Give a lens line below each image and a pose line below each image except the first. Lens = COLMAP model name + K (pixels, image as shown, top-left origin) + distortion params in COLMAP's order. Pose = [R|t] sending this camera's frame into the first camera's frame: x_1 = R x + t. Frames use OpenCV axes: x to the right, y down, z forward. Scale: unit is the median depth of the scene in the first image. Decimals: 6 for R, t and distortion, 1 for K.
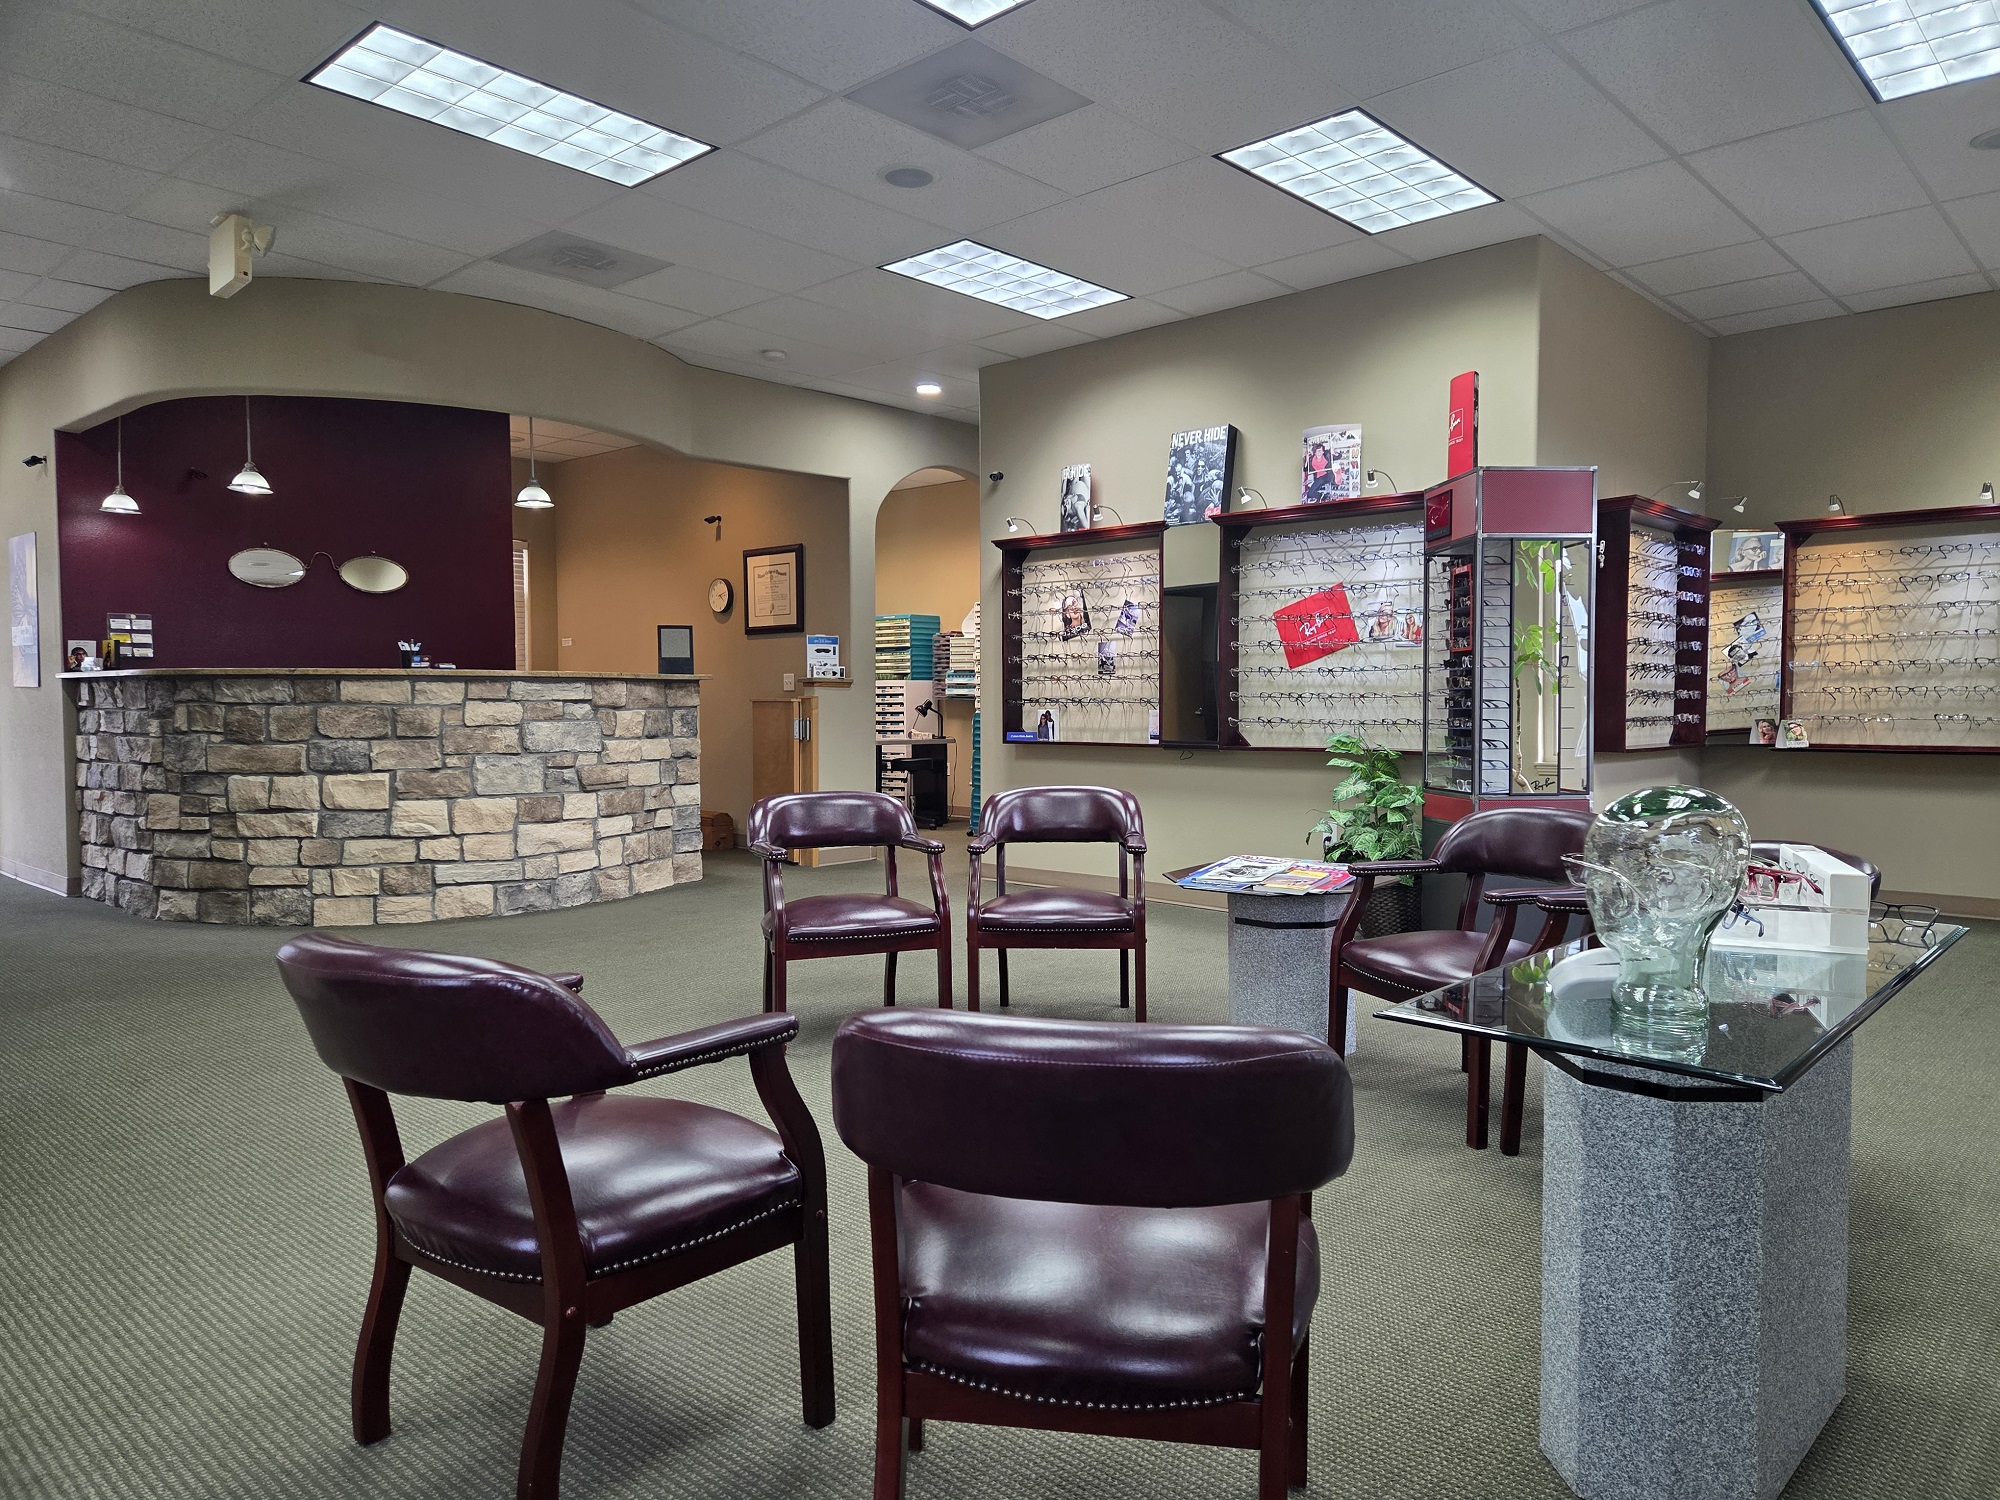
lens RADIAL K [[1371.7, 0, 996.2], [0, 1371.7, 746.7], [0, 0, 1]] dist [0.030958, 0.002653]
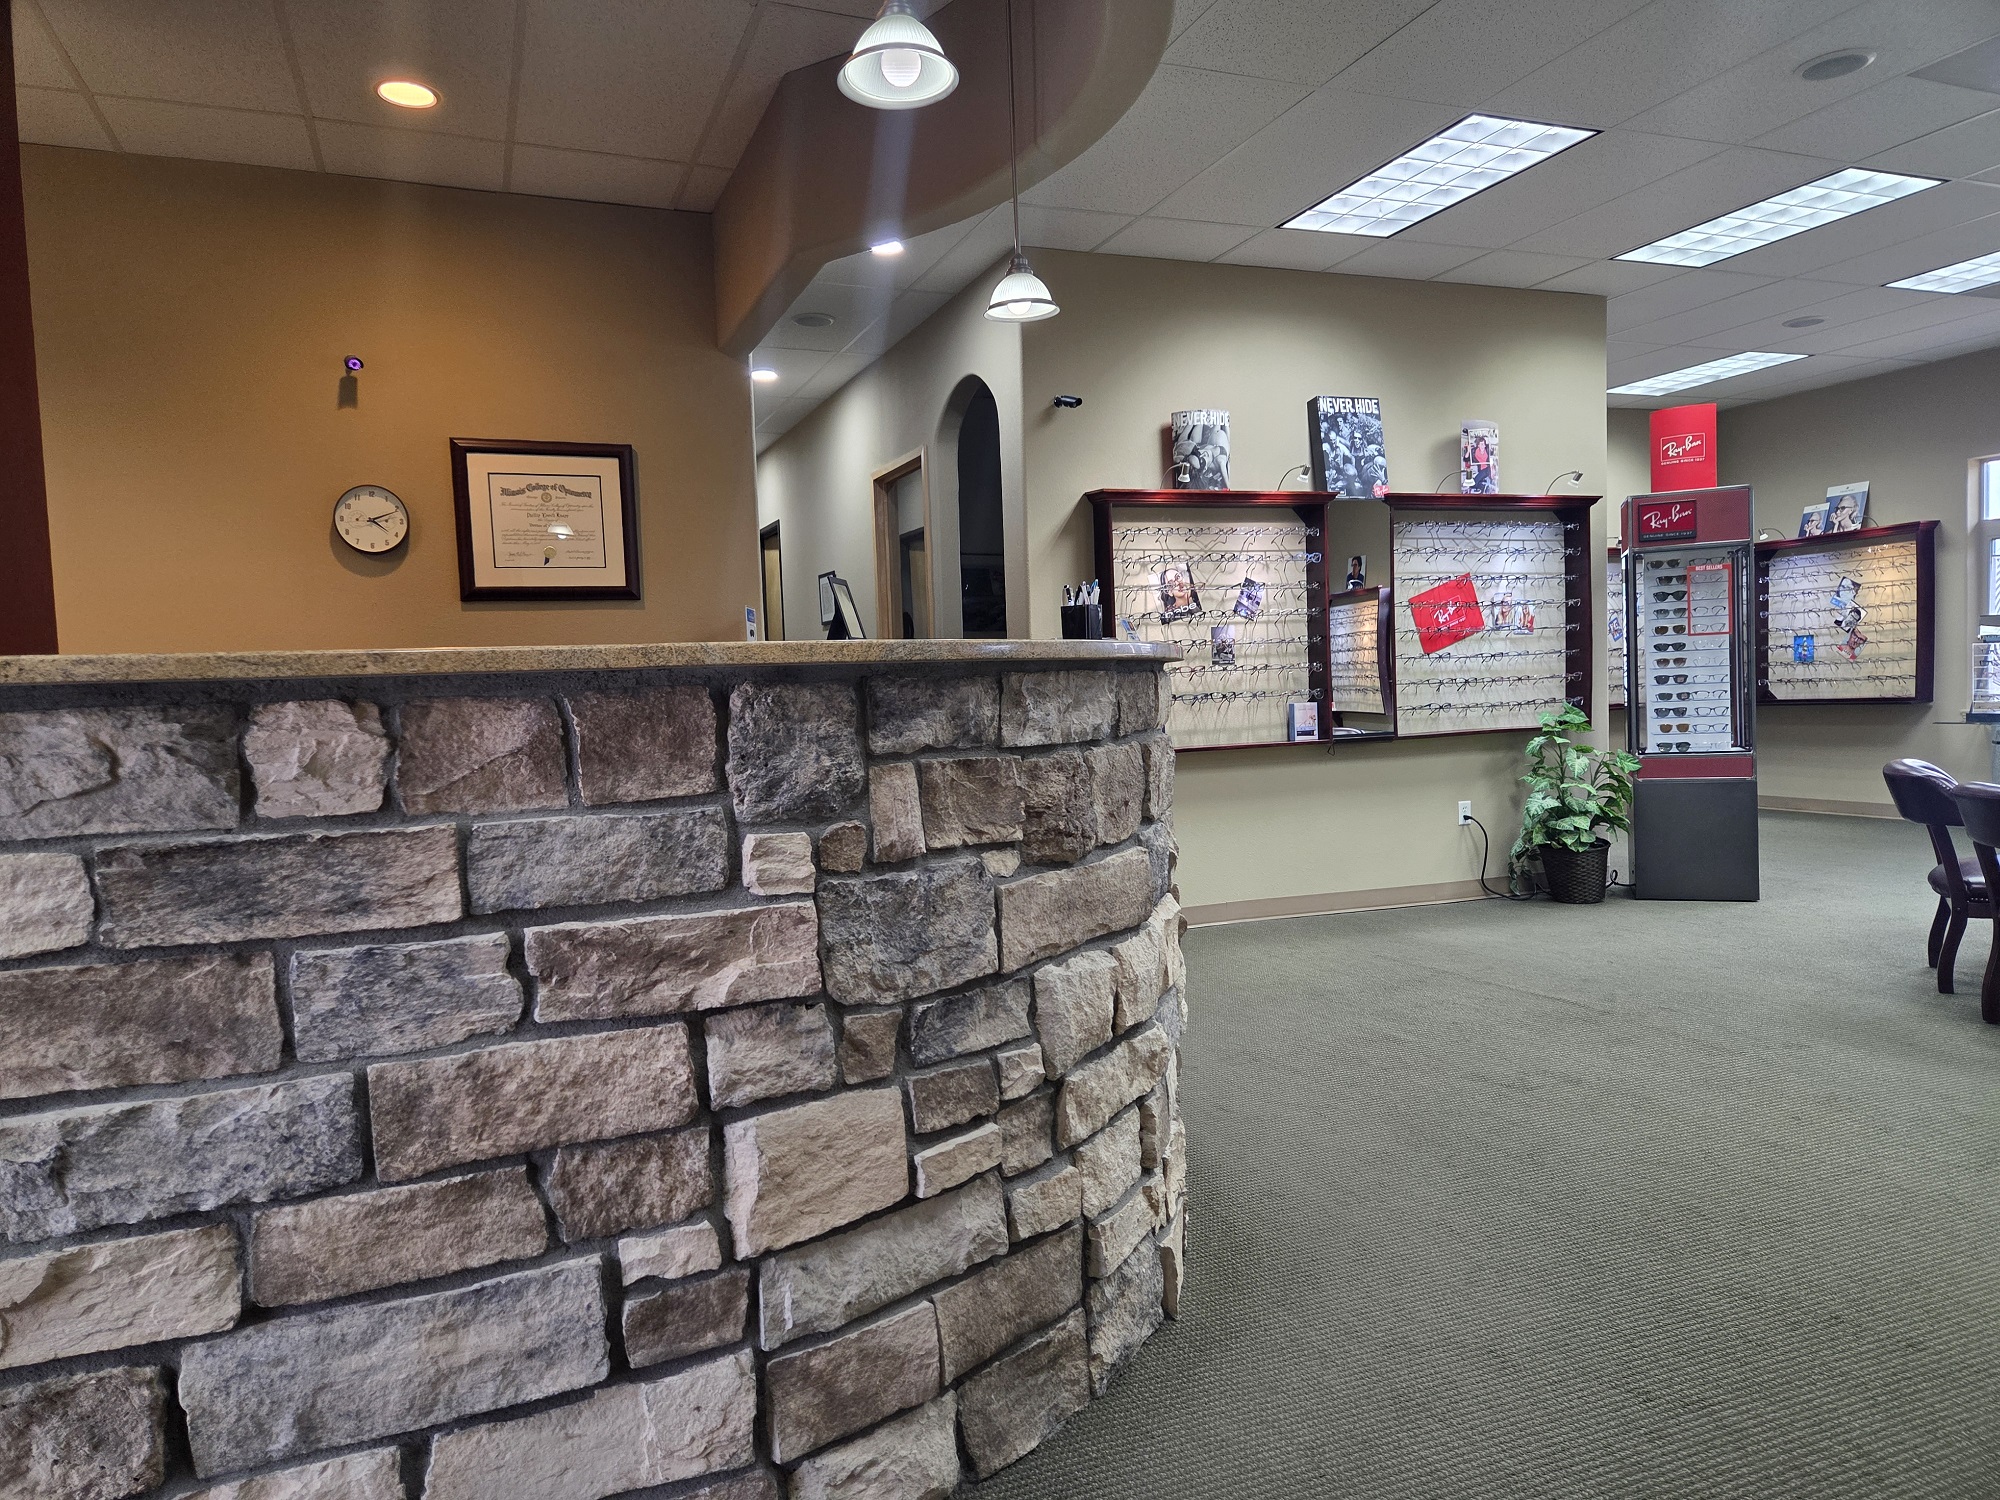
lens RADIAL K [[1371.7, 0, 996.8], [0, 1371.7, 753.3], [0, 0, 1]] dist [0.030958, 0.002653]
pose [[0.422063, -0.059685, 0.904600, -0.831914], [0.065592, 0.997226, 0.035193, -0.041229], [-0.904191, 0.044481, 0.424807, 0.856627]]
